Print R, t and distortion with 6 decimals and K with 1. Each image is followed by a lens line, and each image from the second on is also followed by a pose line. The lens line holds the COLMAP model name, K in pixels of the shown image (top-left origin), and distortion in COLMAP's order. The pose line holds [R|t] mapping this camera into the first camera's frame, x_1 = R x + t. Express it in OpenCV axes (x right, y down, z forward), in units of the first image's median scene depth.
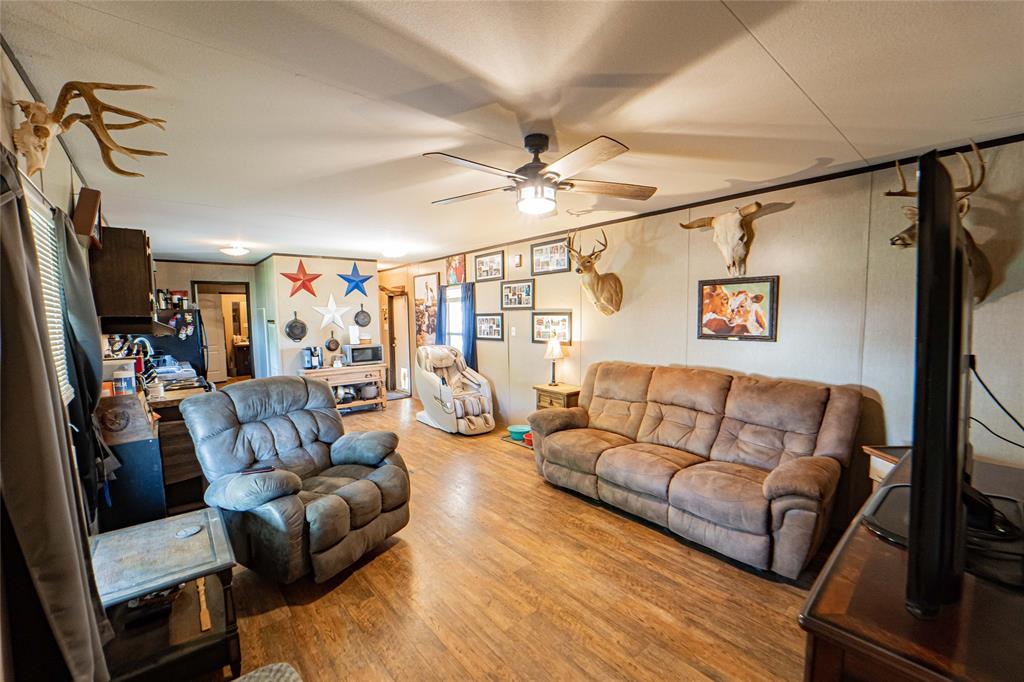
lens RADIAL K [[419.3, 0, 514.6], [0, 419.3, 348.6], [0, 0, 1]] dist [-0.017020, -0.000240]
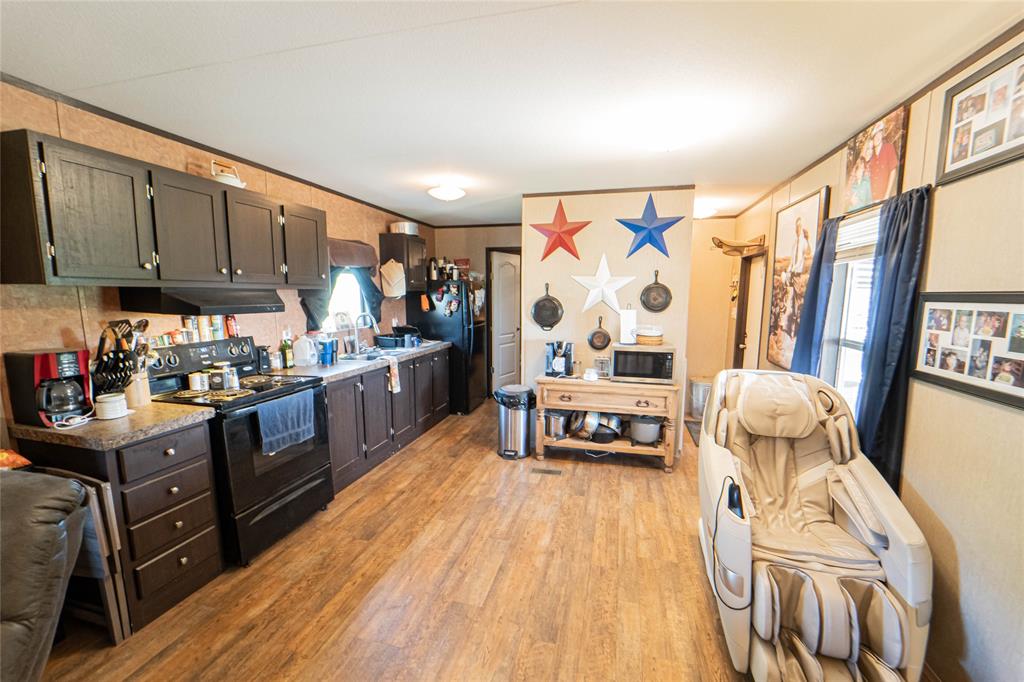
lens RADIAL K [[419.3, 0, 514.6], [0, 419.3, 348.6], [0, 0, 1]] dist [-0.017020, -0.000240]
pose [[0.576199, 0.126144, -0.807516, -0.017211], [-0.080132, 0.991977, 0.097781, -0.049715], [0.813372, 0.008366, 0.581684, 0.599353]]
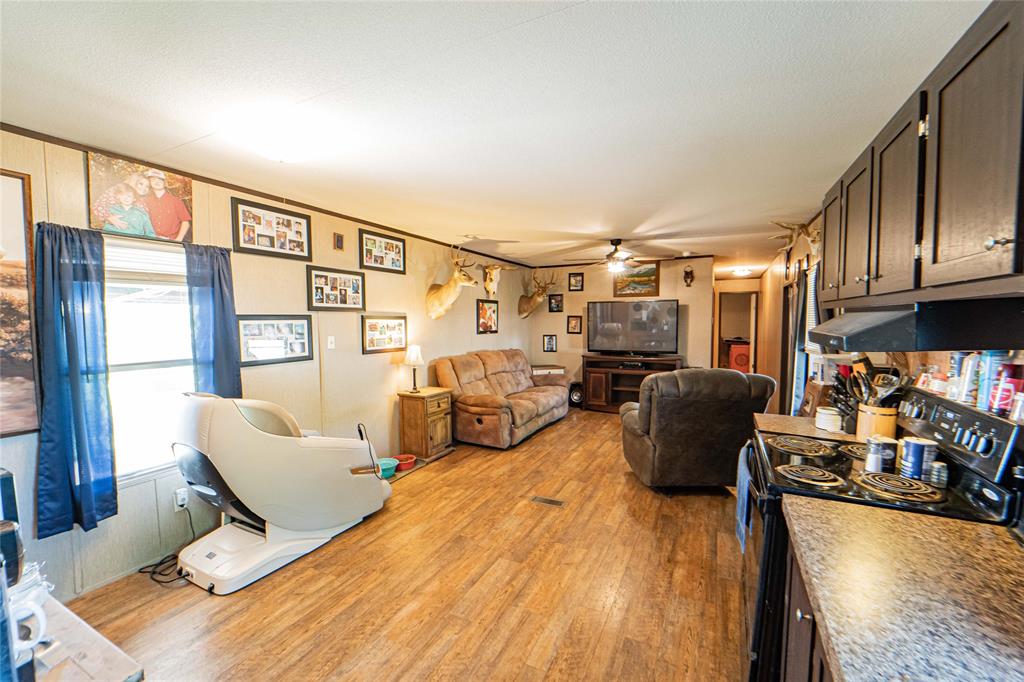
lens RADIAL K [[419.3, 0, 514.6], [0, 419.3, 348.6], [0, 0, 1]] dist [-0.017020, -0.000240]
pose [[-0.398153, -0.048512, 0.916035, -0.680804], [0.084189, 0.992454, 0.089151, -0.061017], [-0.913448, 0.112616, -0.391064, 0.911169]]
